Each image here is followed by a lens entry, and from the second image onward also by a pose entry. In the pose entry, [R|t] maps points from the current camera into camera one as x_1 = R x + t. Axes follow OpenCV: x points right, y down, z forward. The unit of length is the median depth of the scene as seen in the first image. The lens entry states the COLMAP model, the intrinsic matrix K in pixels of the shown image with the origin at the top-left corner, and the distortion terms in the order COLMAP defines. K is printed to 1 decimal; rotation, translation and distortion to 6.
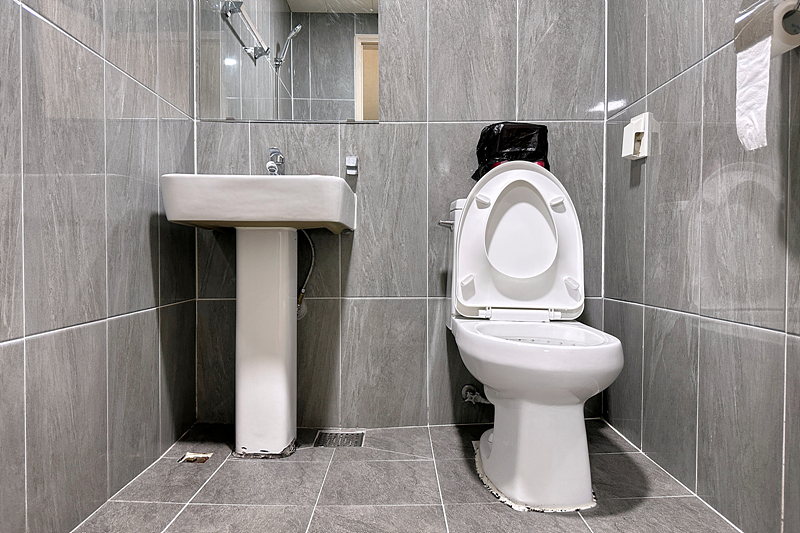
lens RADIAL K [[570.4, 0, 402.9], [0, 570.4, 262.3], [0, 0, 1]] dist [0.033847, -0.033346]
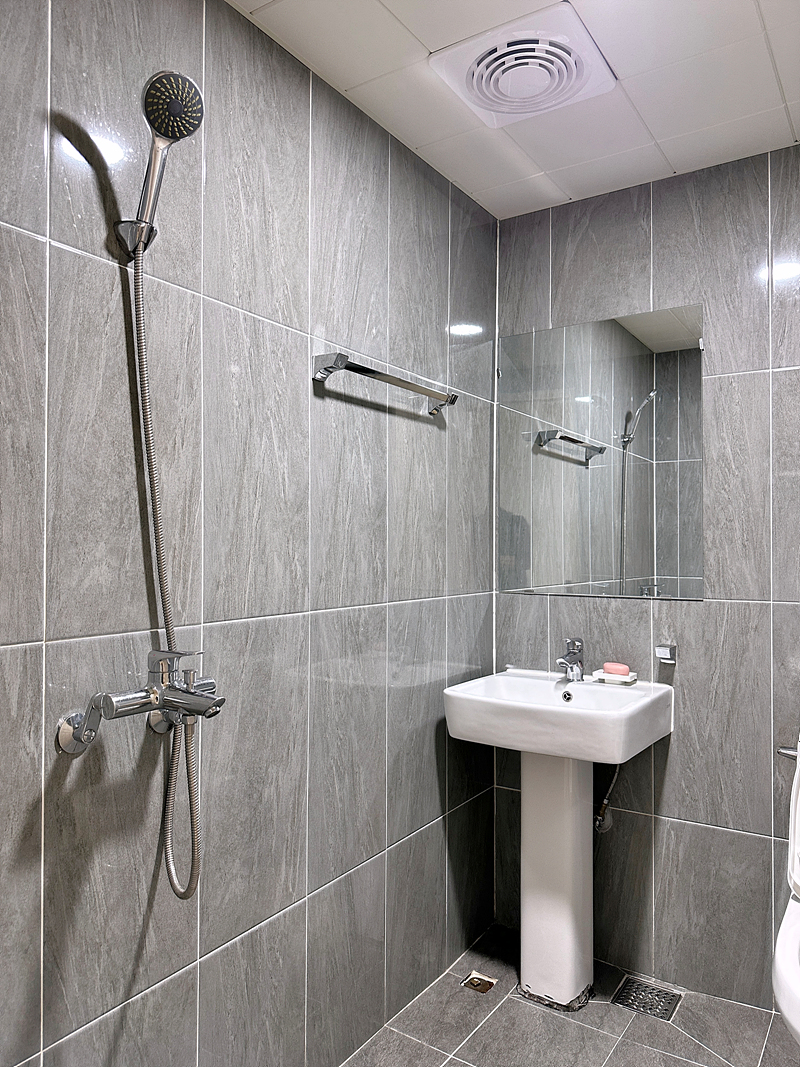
lens RADIAL K [[760.9, 0, 401.0], [0, 760.9, 527.6], [0, 0, 1]] dist [0.048641, -0.057919]
pose [[0.825360, -0.008532, -0.564543, 0.218764], [-0.009440, 0.999538, -0.028907, -0.318648], [0.564529, 0.029188, 0.824897, -0.118608]]
